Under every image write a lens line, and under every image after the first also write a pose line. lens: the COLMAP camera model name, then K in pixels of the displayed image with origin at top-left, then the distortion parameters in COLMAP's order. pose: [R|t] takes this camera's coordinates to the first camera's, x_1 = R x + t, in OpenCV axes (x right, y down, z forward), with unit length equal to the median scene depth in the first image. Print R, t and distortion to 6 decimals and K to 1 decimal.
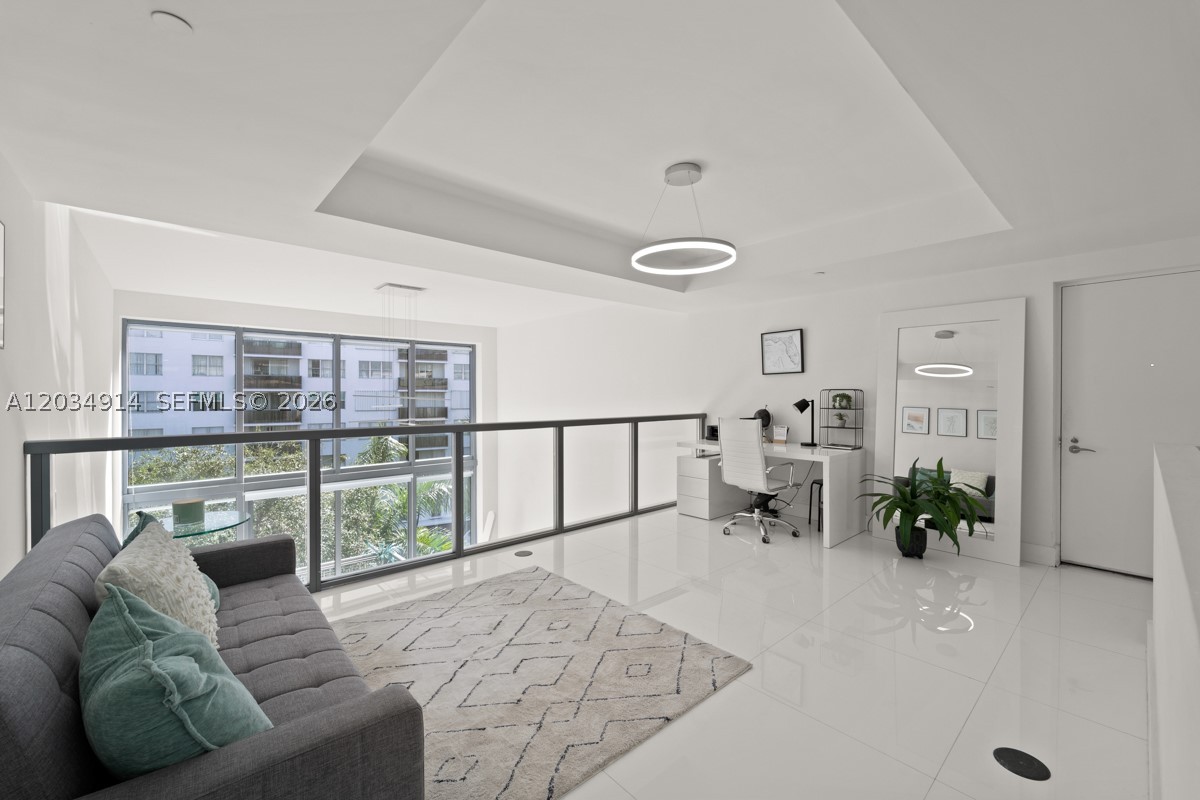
lens RADIAL K [[485.5, 0, 602.1], [0, 485.5, 395.0], [0, 0, 1]] dist [0.004440, 0.000251]
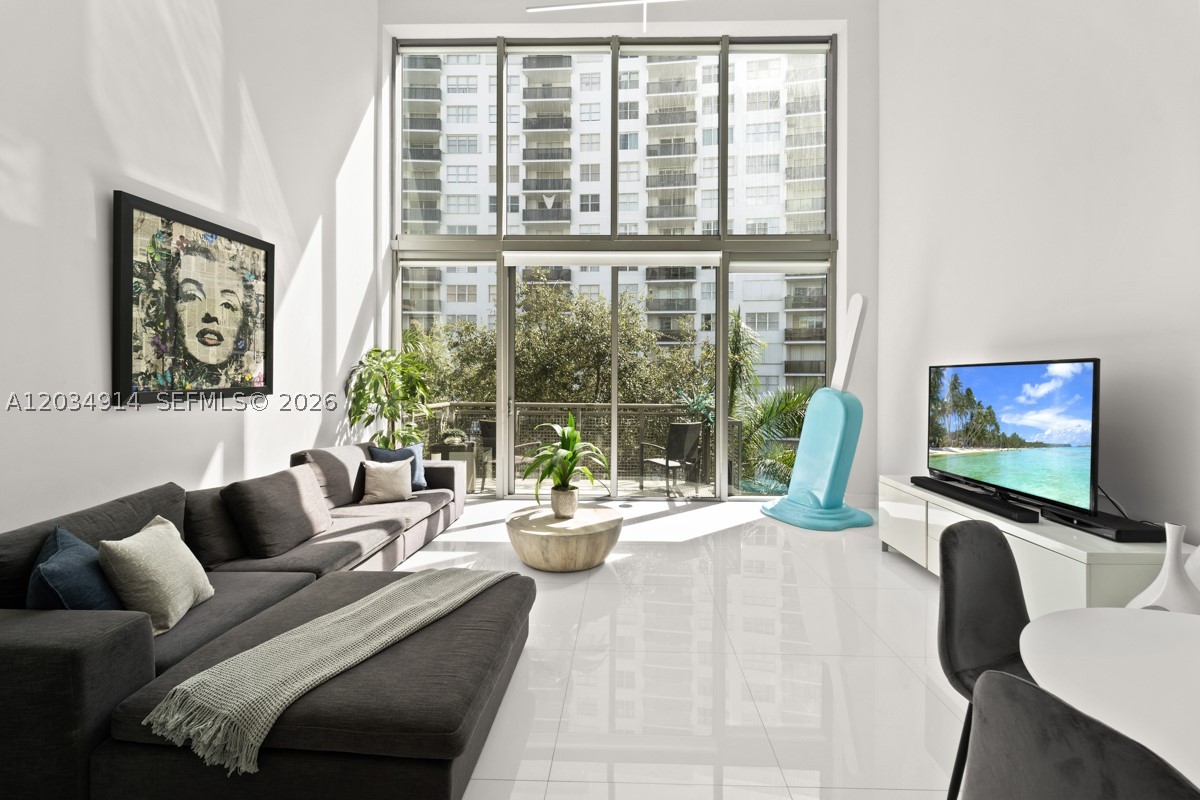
lens RADIAL K [[490.5, 0, 618.2], [0, 490.5, 383.3], [0, 0, 1]] dist [-0.000057, -0.000408]
pose [[0.732817, 0.005060, -0.680407, -0.057182], [-0.005778, 0.999983, 0.001214, 0.300995], [0.680401, 0.003042, 0.732833, 0.417053]]
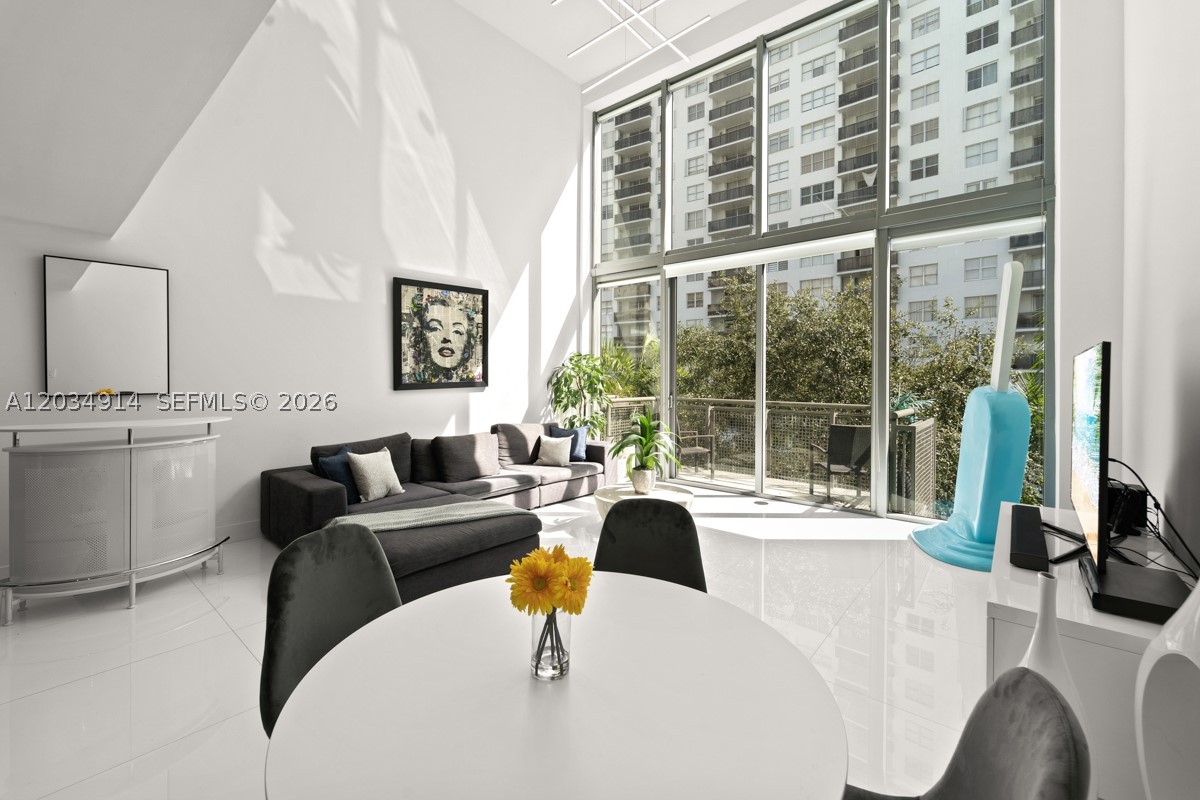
lens RADIAL K [[492.3, 0, 605.9], [0, 492.3, 379.6], [0, 0, 1]] dist [0.000719, 0.000026]
pose [[0.144762, 0.002794, -0.989463, 0.098368], [-0.007651, 0.999969, 0.001704, 0.301198], [0.989437, 0.007323, 0.144779, 0.572287]]
